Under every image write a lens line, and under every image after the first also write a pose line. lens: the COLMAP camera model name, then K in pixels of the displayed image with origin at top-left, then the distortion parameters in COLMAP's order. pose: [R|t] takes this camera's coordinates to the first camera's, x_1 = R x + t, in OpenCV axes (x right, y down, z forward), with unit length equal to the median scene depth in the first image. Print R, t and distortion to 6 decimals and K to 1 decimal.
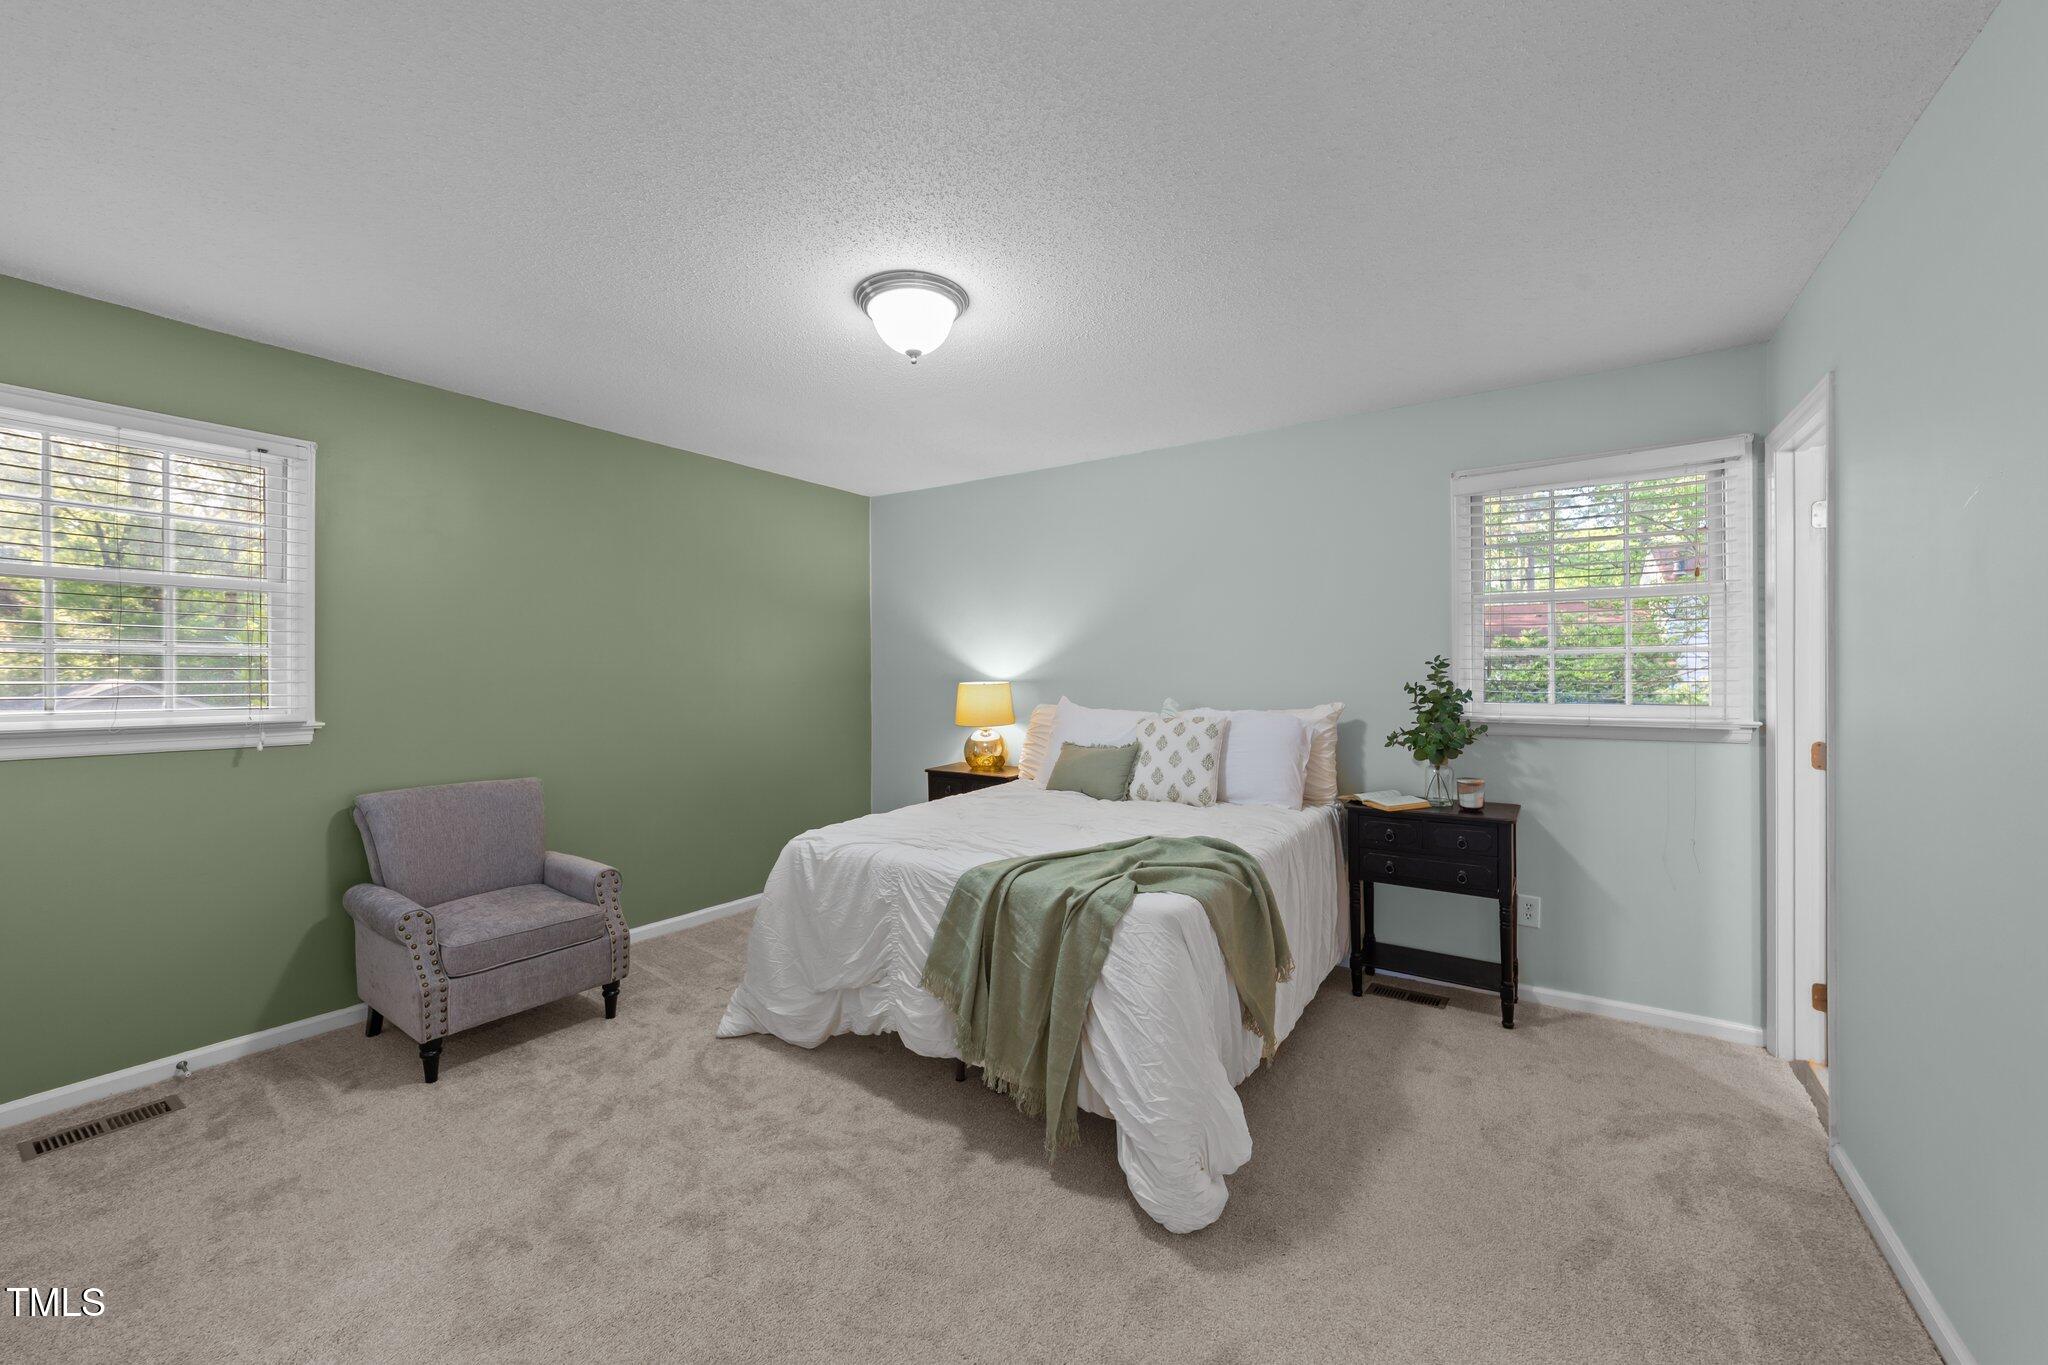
lens RADIAL K [[782.4, 0, 1024.2], [0, 782.4, 681.0], [0, 0, 1]] dist [-0.020613, 0.010232]
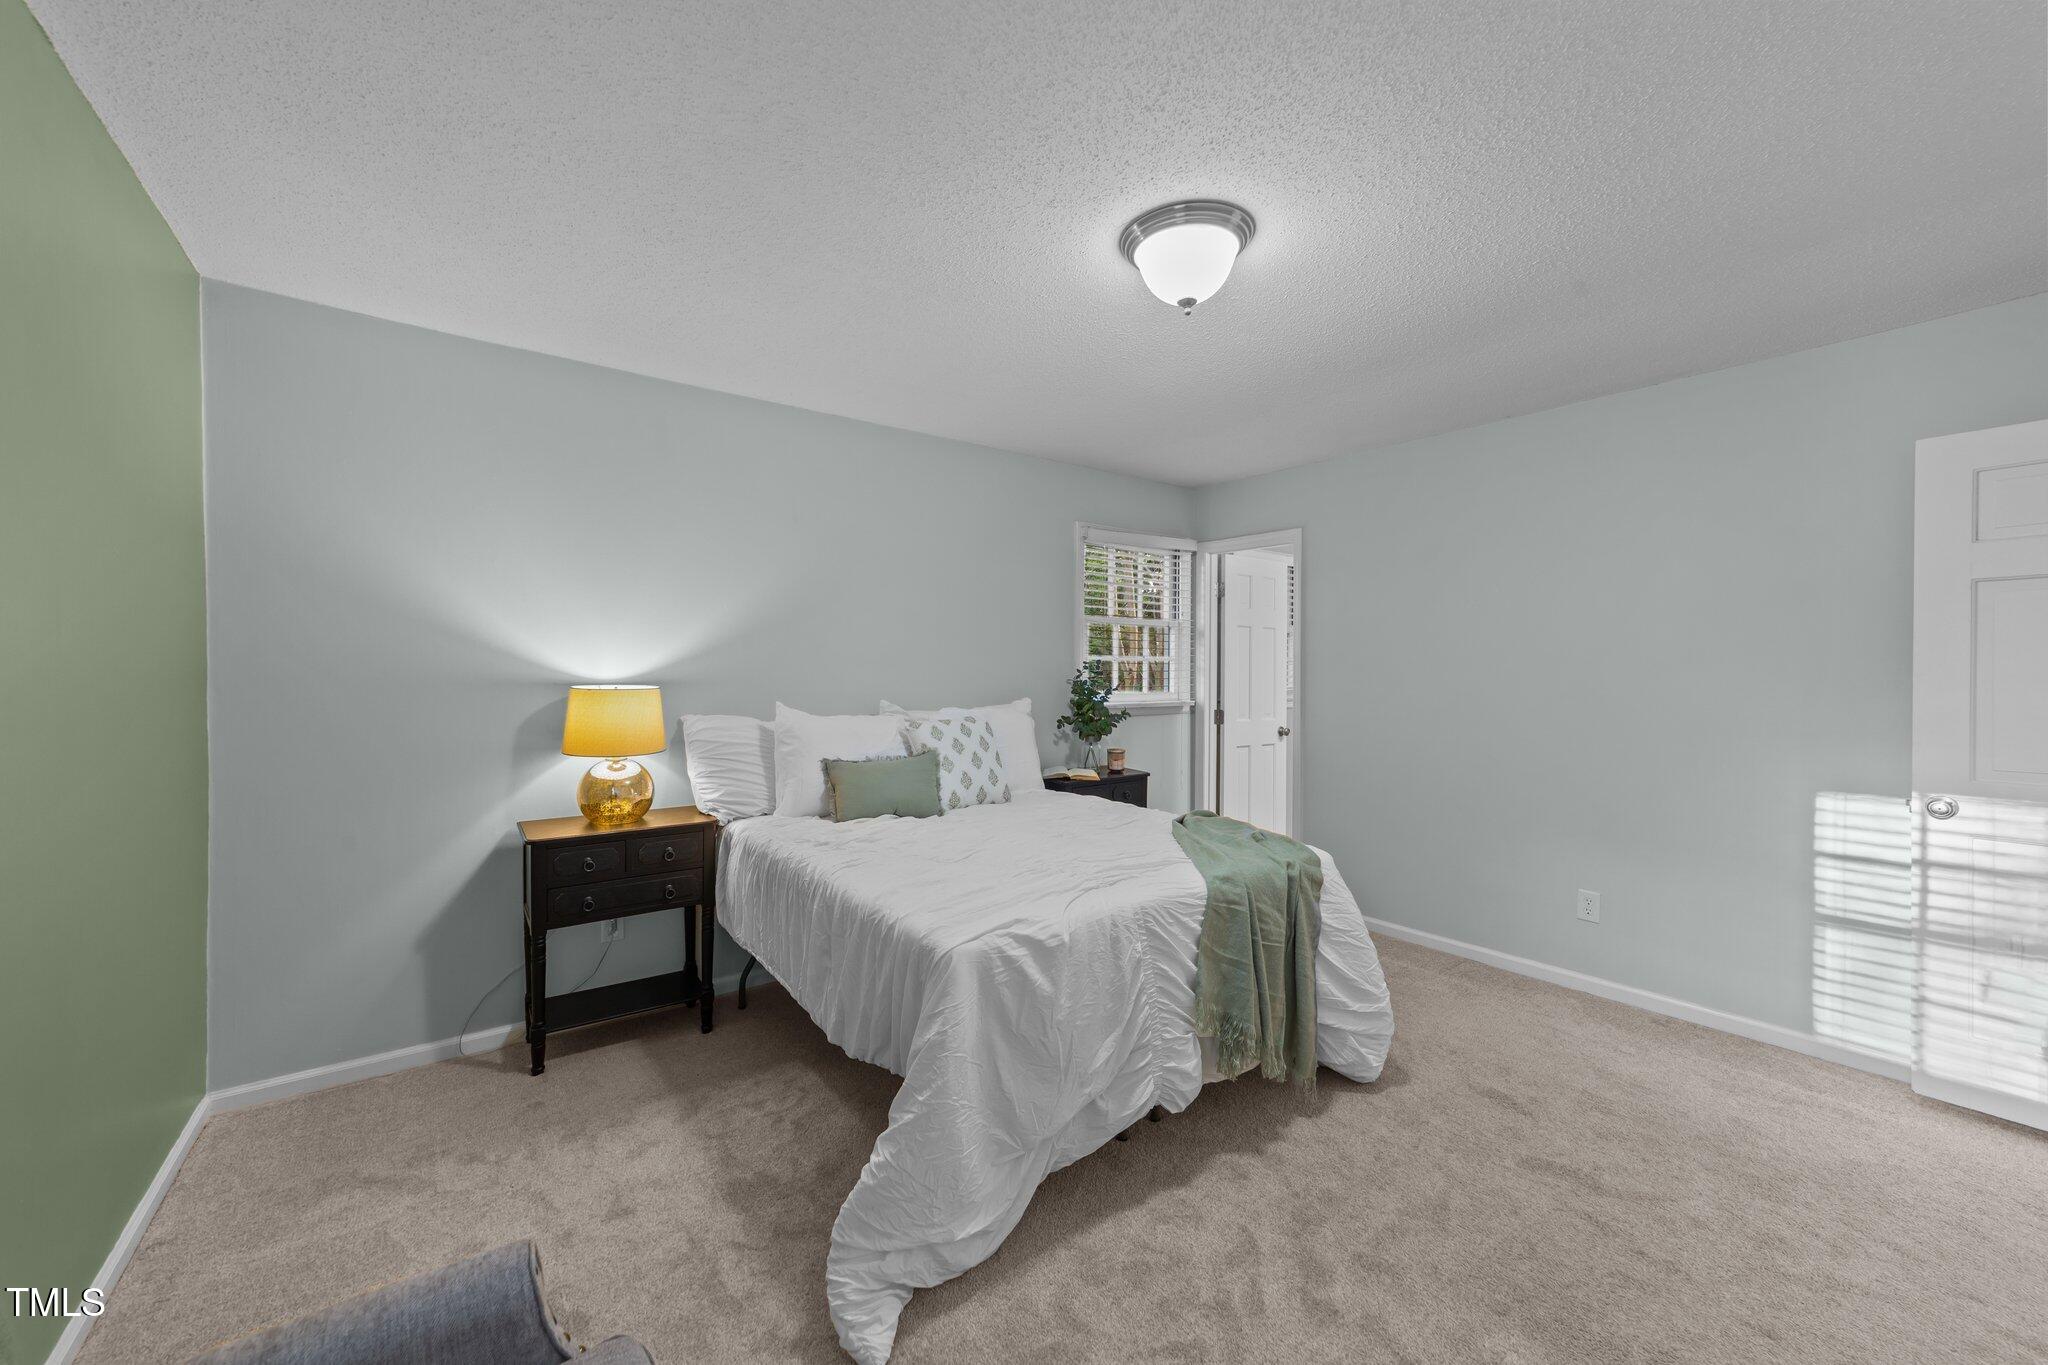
lens RADIAL K [[782.4, 0, 1024.2], [0, 782.4, 681.0], [0, 0, 1]] dist [-0.020613, 0.010232]
pose [[0.334286, 0.005341, 0.942457, -0.797928], [0.031186, 0.999374, -0.016725, 0.022040], [-0.941956, 0.034983, 0.333910, 0.697964]]
